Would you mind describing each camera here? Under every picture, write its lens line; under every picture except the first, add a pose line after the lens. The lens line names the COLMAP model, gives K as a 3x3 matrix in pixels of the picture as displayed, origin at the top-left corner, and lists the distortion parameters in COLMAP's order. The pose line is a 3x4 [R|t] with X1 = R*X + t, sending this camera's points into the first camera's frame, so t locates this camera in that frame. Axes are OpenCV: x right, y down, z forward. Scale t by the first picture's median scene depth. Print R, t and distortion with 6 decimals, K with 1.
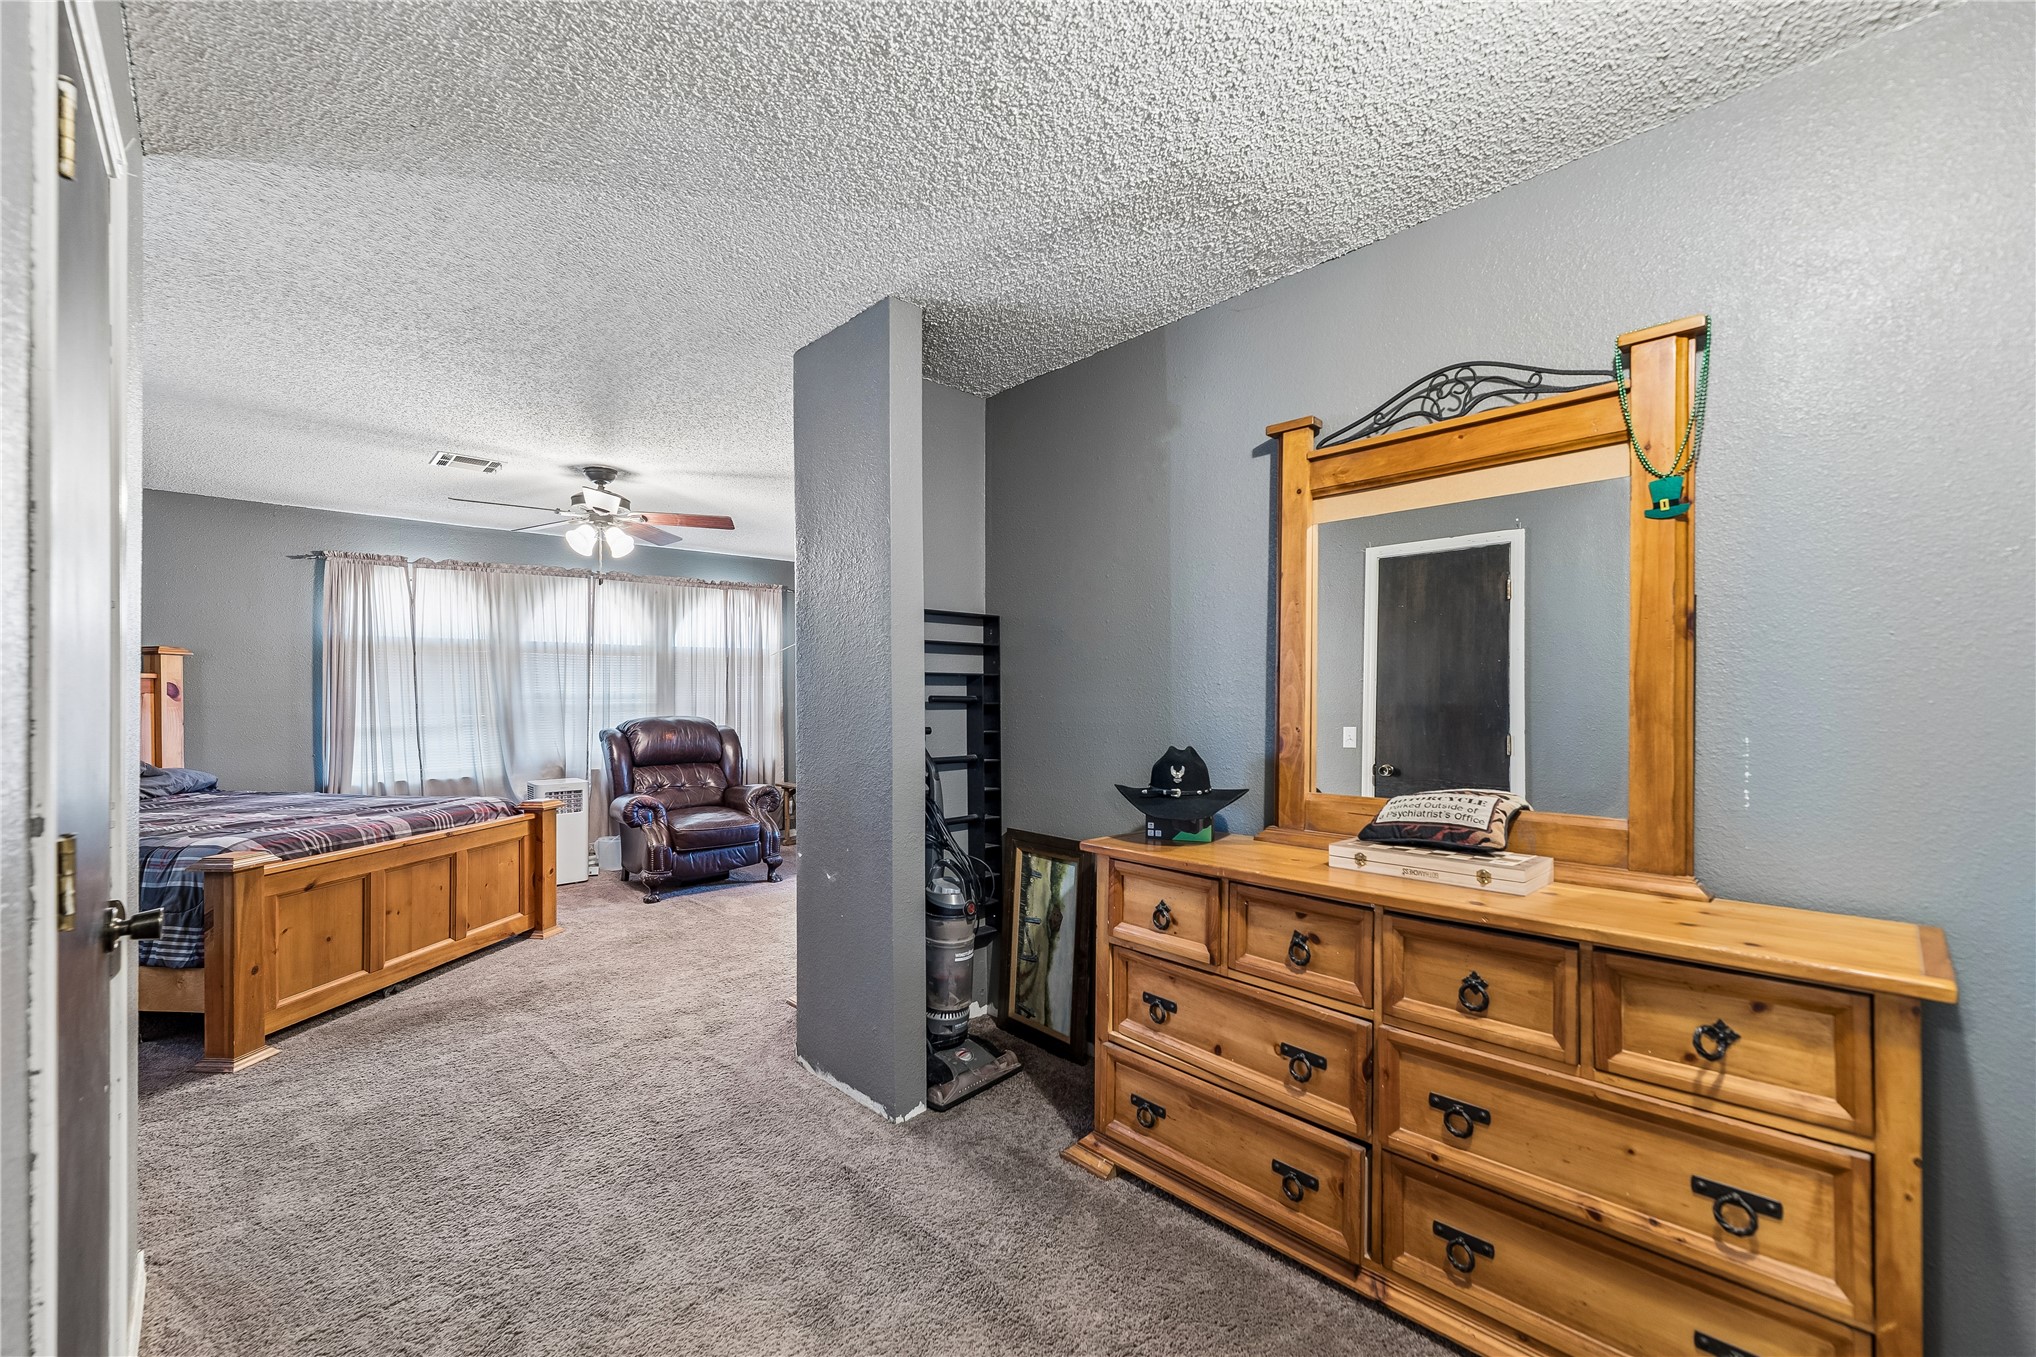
lens RADIAL K [[839.2, 0, 1023.9], [0, 839.2, 690.1], [0, 0, 1]] dist [-0.003125, 0.000324]
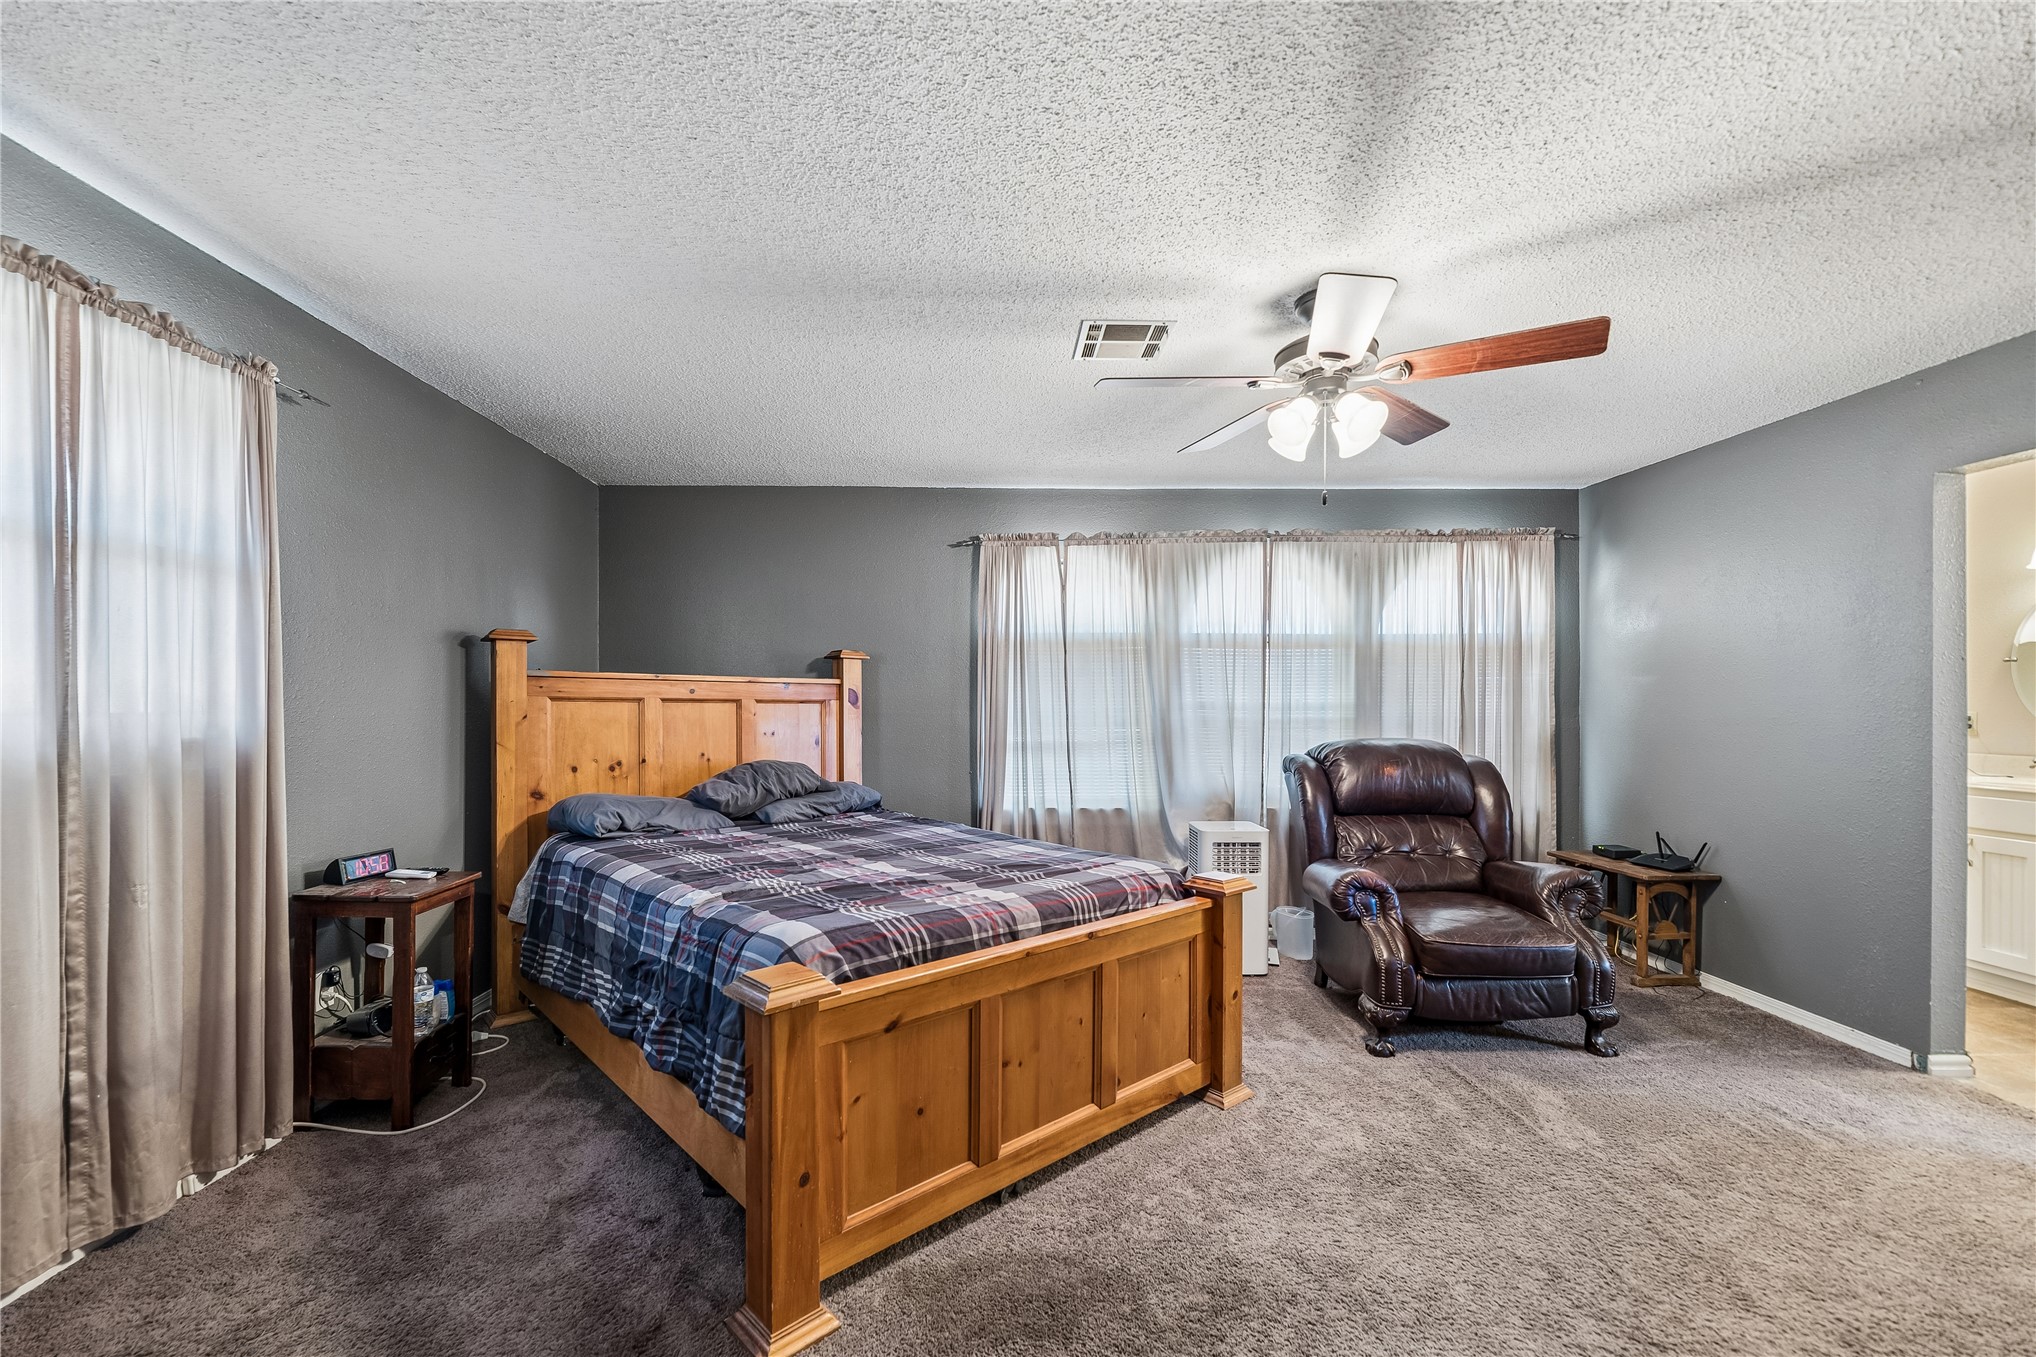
lens RADIAL K [[839.2, 0, 979.9], [0, 839.2, 705.1], [0, 0, 1]] dist [-0.003125, 0.000324]
pose [[0.728717, 0.007439, -0.684775, -0.288509], [-0.002676, 0.999964, 0.008016, 0.001459], [0.684810, -0.004009, 0.728710, 0.438086]]
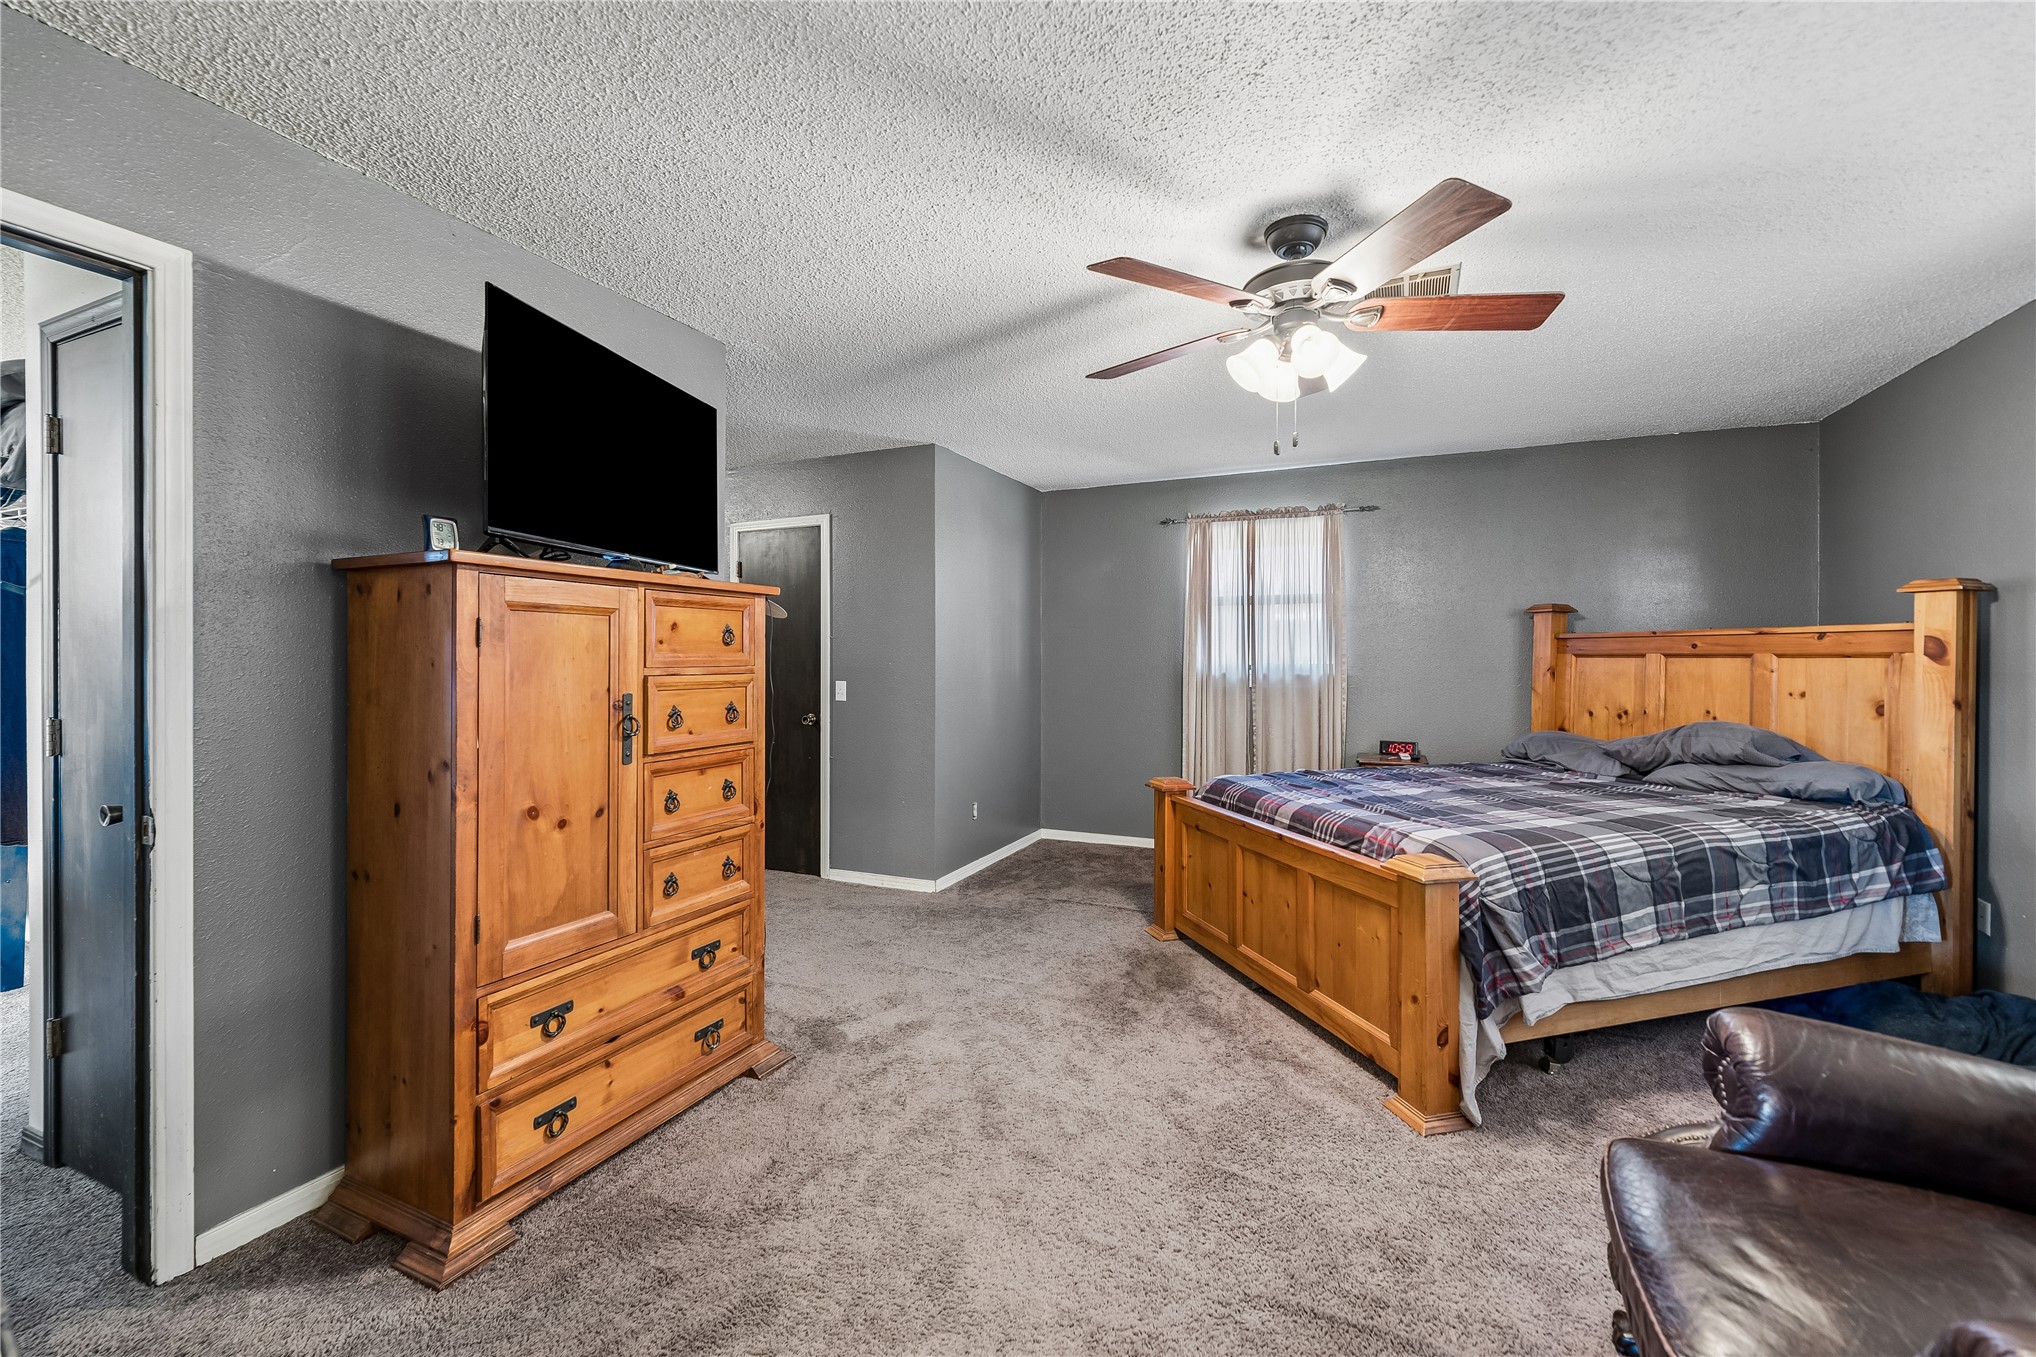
lens RADIAL K [[839.2, 0, 1022.1], [0, 839.2, 663.9], [0, 0, 1]] dist [-0.003125, 0.000324]
pose [[-0.923755, 0.006607, -0.382927, -0.148214], [0.006272, 0.999978, 0.002124, 0.007171], [0.382933, -0.000440, -0.923776, 1.396777]]
